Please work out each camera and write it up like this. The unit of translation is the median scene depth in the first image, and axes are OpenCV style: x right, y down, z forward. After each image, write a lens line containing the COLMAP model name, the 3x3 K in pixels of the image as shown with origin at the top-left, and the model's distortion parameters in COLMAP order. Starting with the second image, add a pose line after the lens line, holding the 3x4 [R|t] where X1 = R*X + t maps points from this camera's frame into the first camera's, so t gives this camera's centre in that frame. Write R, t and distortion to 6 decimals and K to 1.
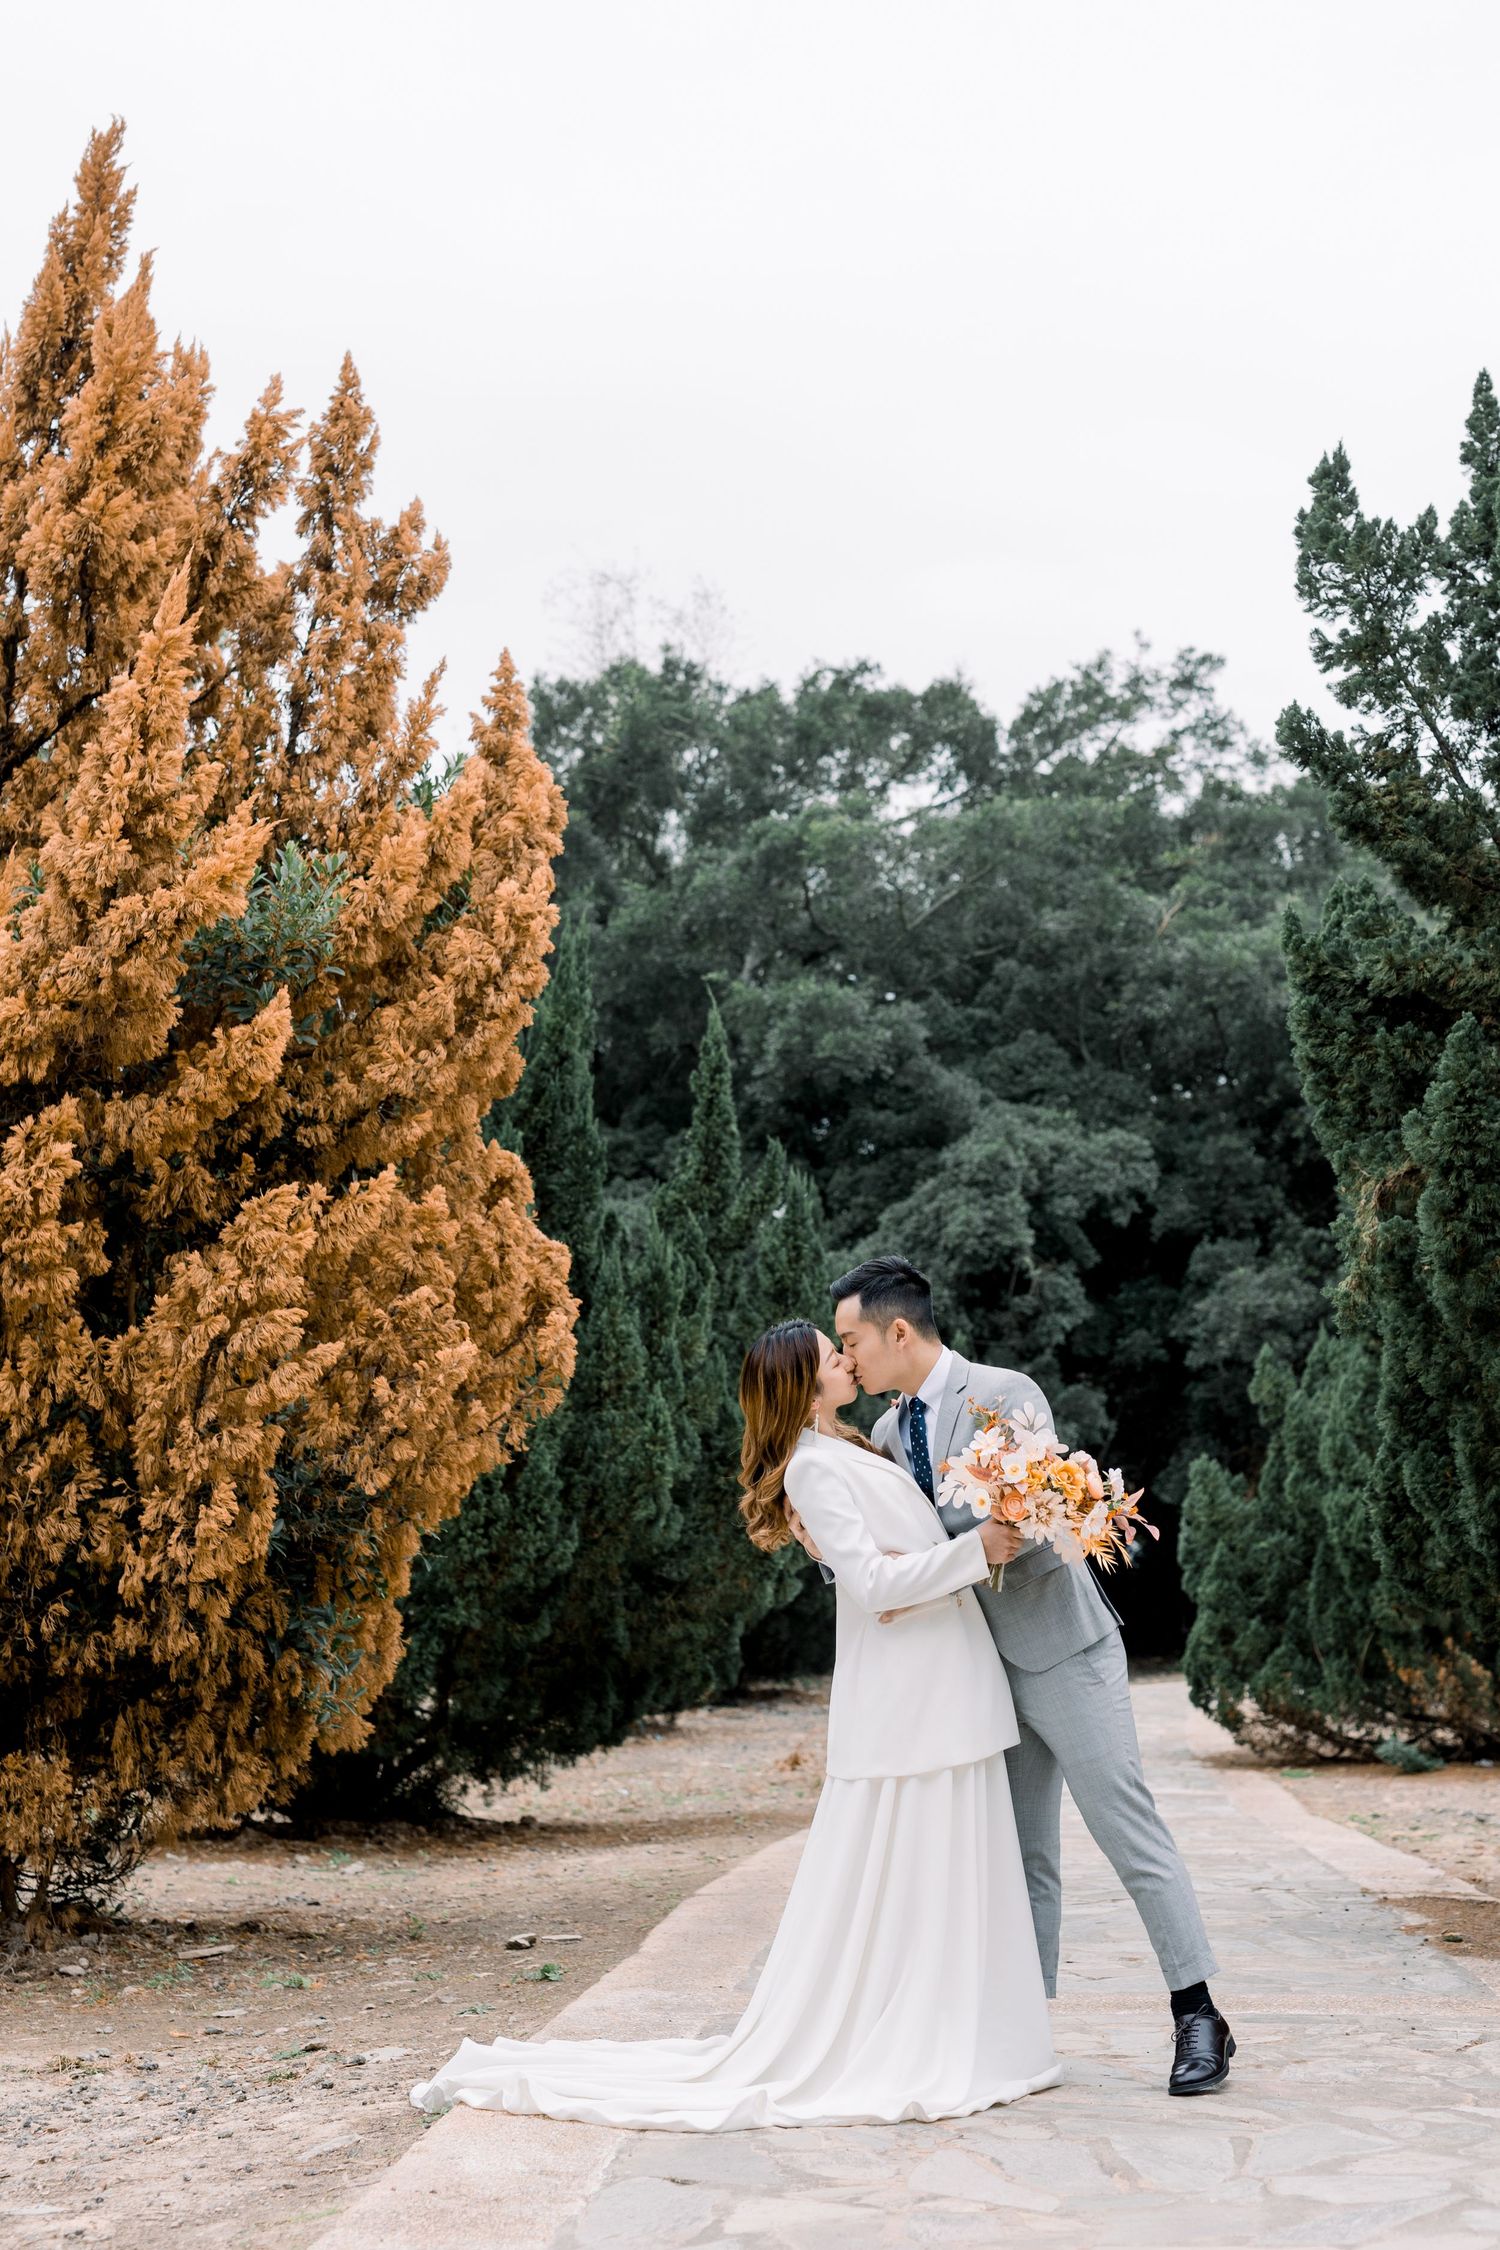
lens RADIAL K [[3314.5, 0, 727.6], [0, 3314.5, 1031.5], [0, 0, 1]] dist [-0.020806, 0.030745]
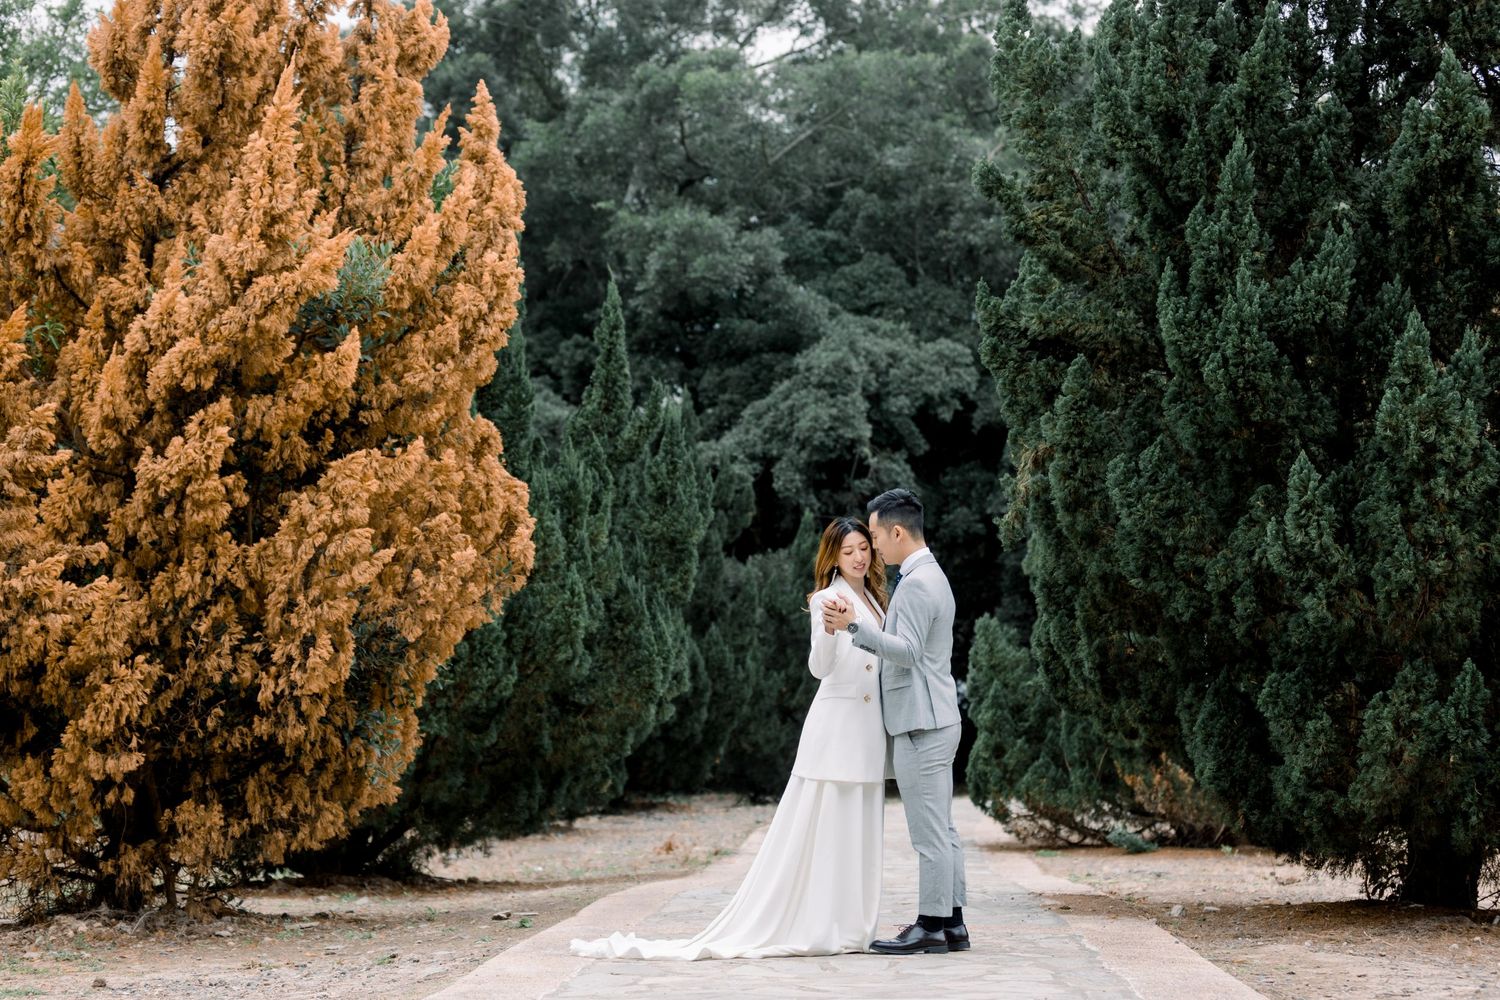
lens RADIAL K [[3168.4, 0, 750.0], [0, 3168.4, 500.0], [0, 0, 1]] dist [0.068273, 0.440403]
pose [[0.998946, 0.004261, 0.045708, -0.008295], [-0.008485, 0.995665, 0.092625, -0.047267], [-0.045115, -0.092916, 0.994651, -0.346285]]
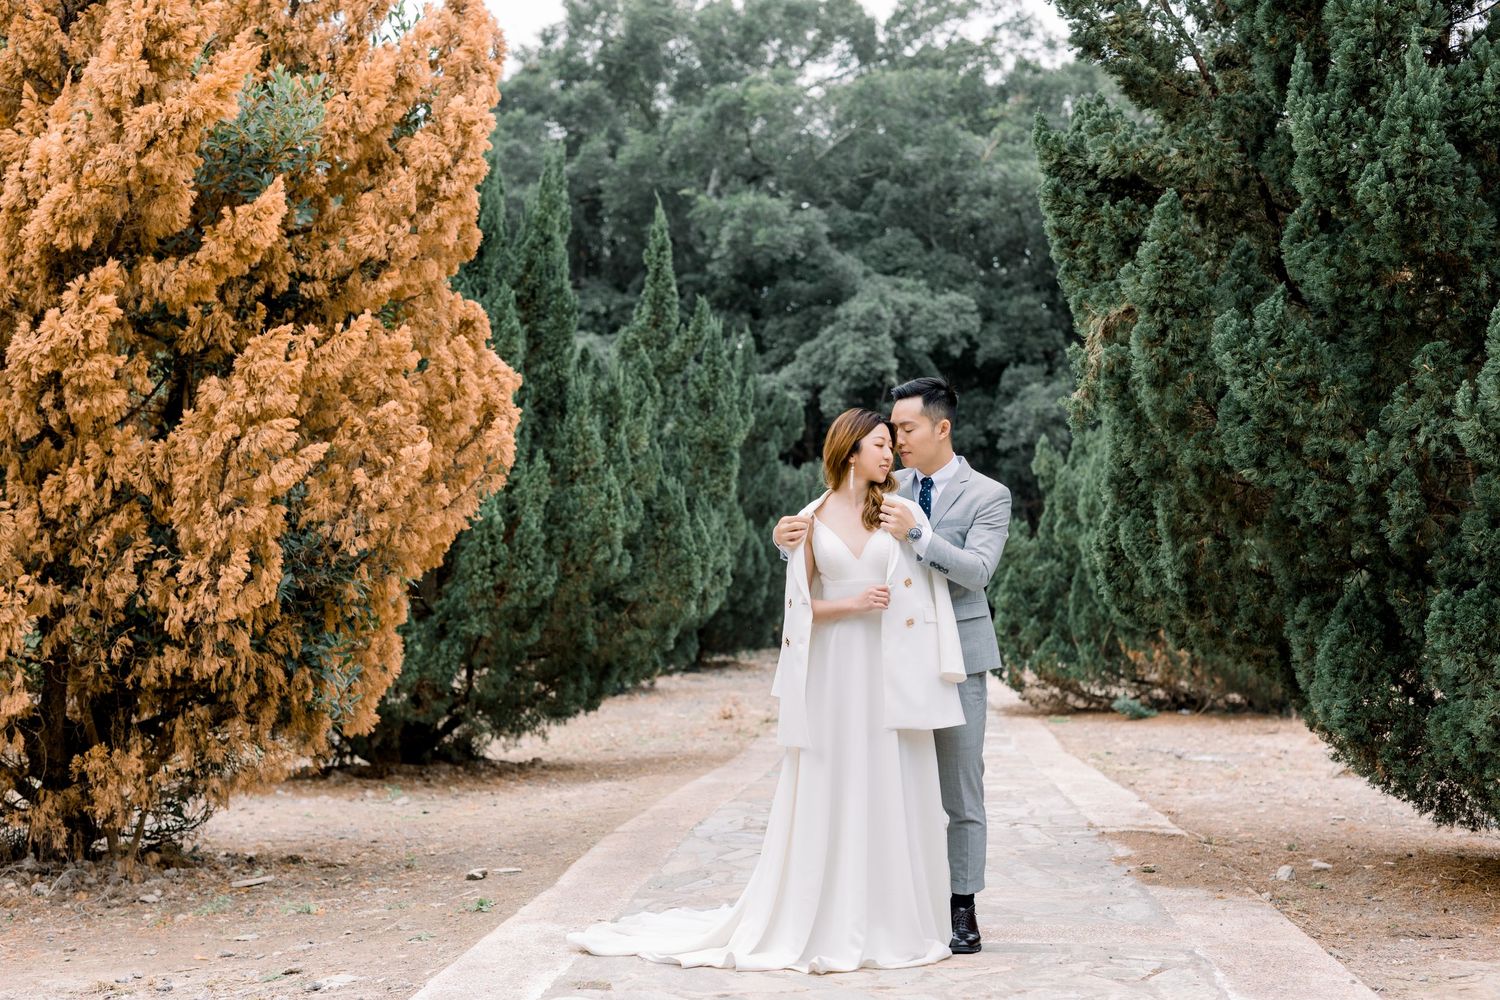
lens RADIAL K [[2110.7, 0, 750.0], [0, 2110.7, 500.0], [0, 0, 1]] dist [-0.016977, 0.049072]
pose [[0.999858, -0.007536, 0.015073, 0.025699], [0.005592, 0.992135, 0.125046, 0.006862], [-0.015897, -0.124944, 0.992036, 0.093652]]
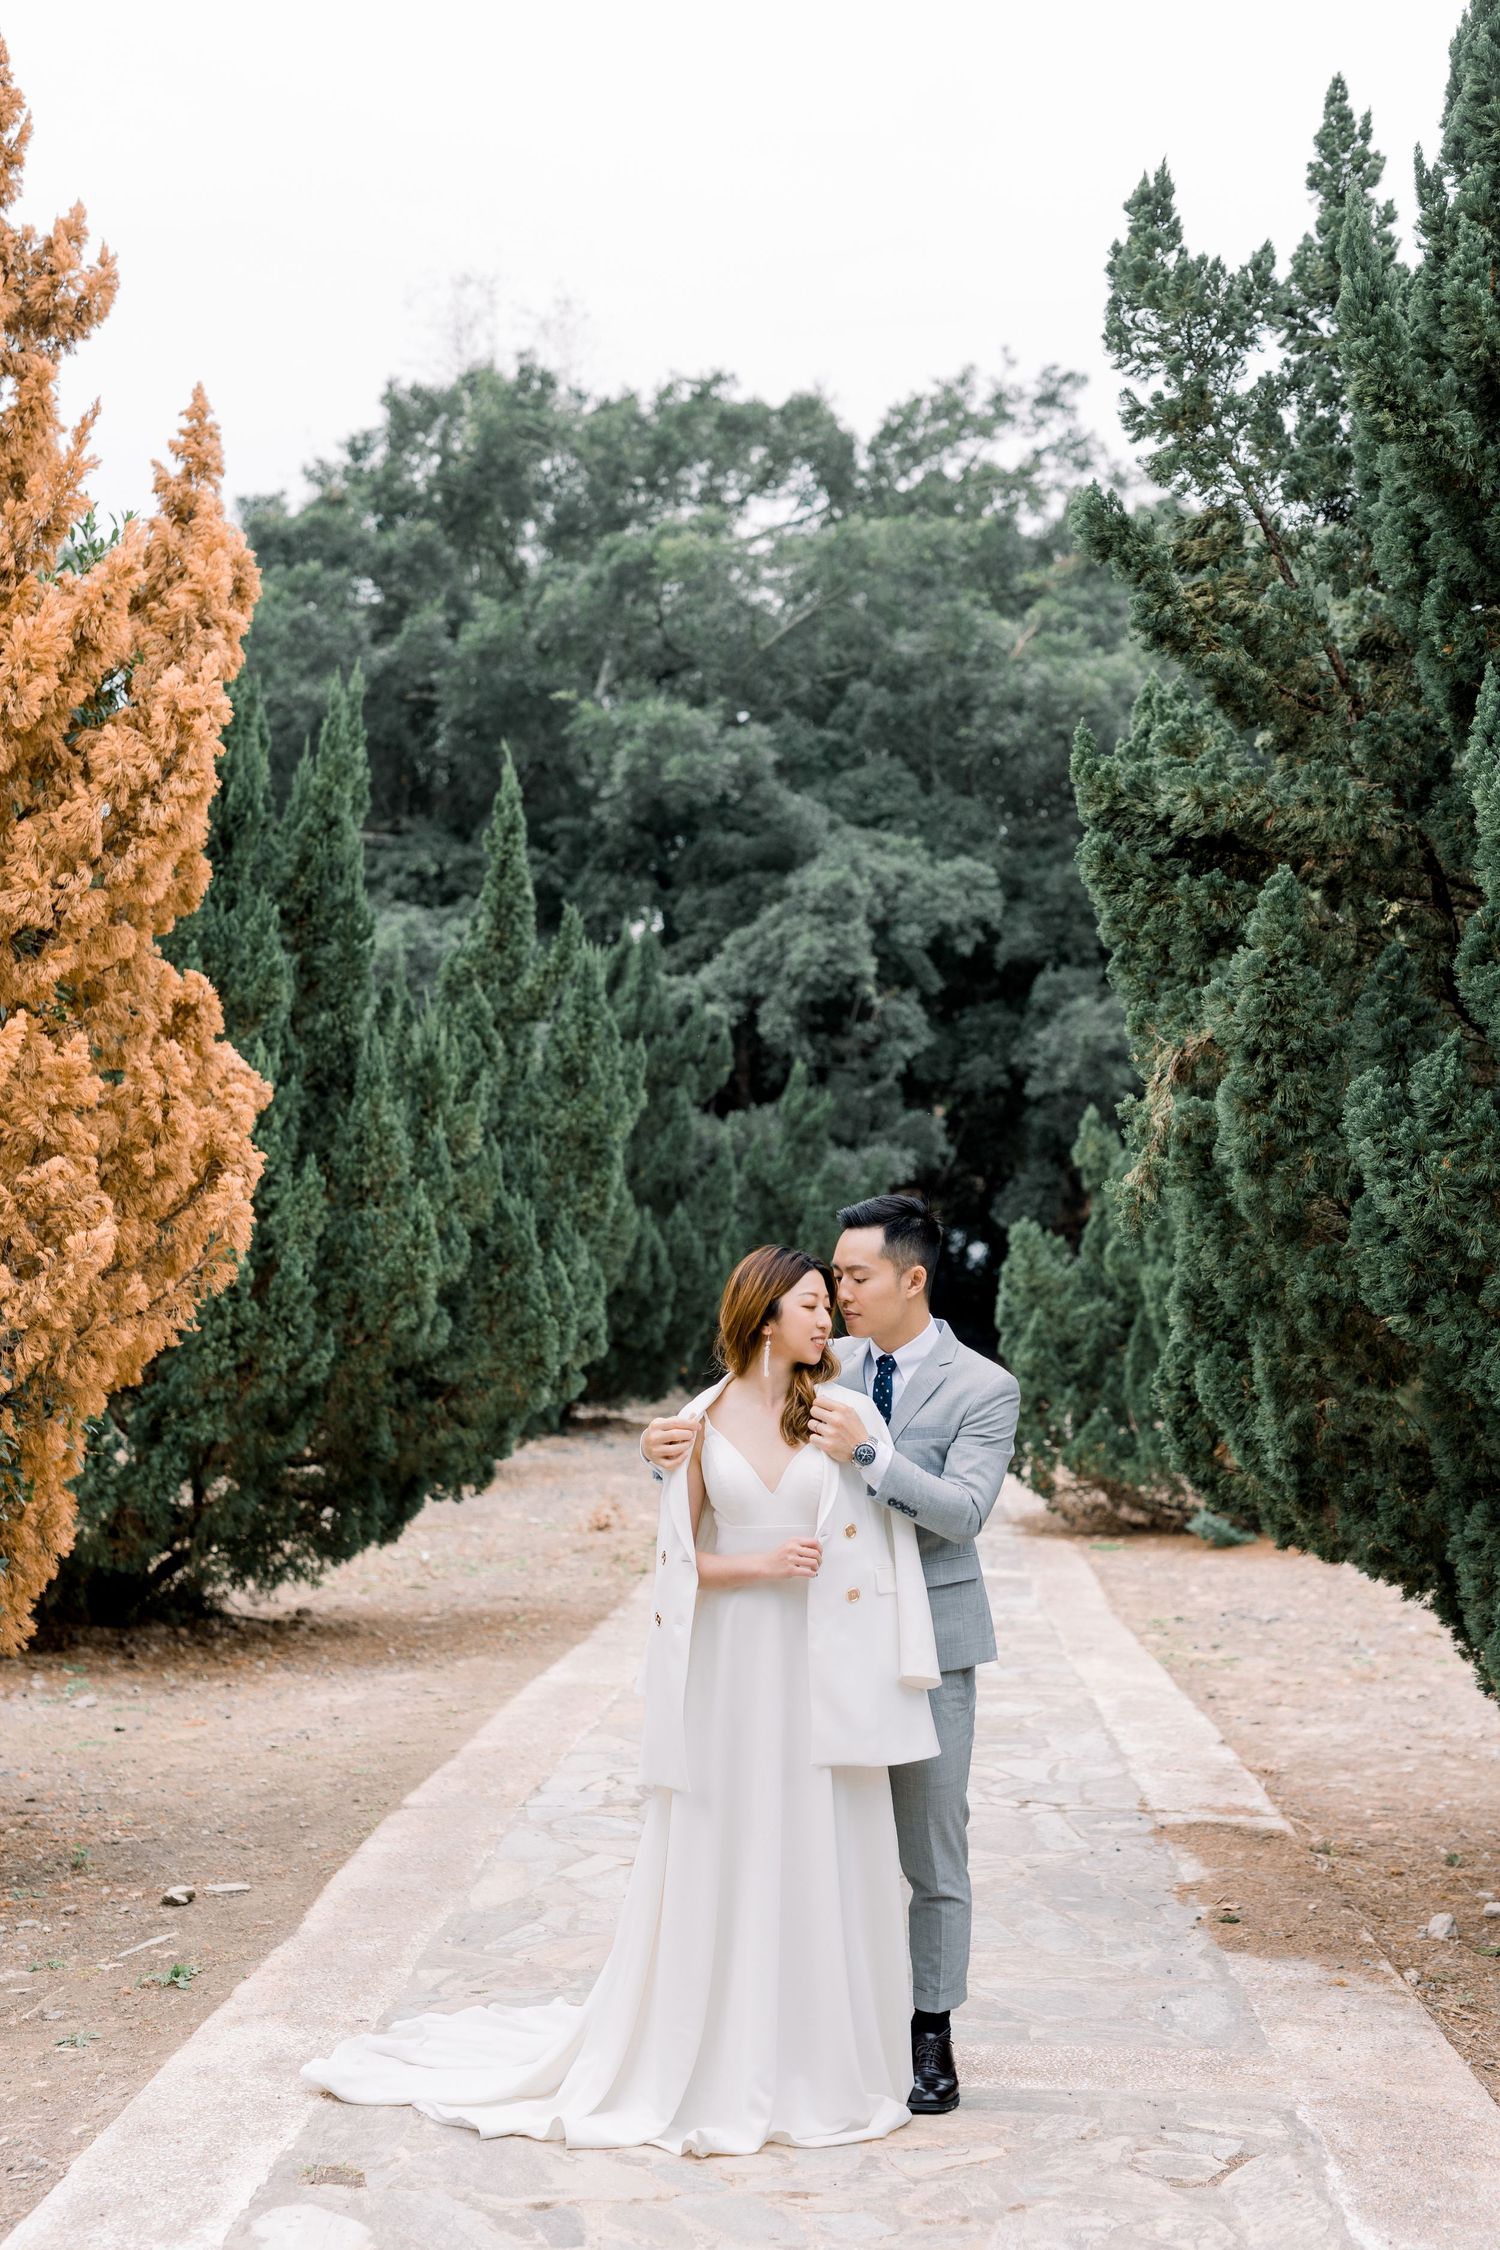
lens RADIAL K [[3166.1, 0, 730.9], [0, 3166.1, 1127.5], [0, 0, 1]] dist [-0.016977, 0.049072]
pose [[0.999198, 0.012142, 0.038146, 0.032342], [-0.016855, 0.991916, 0.125775, -0.023028], [-0.036310, -0.126317, 0.991325, 0.122011]]
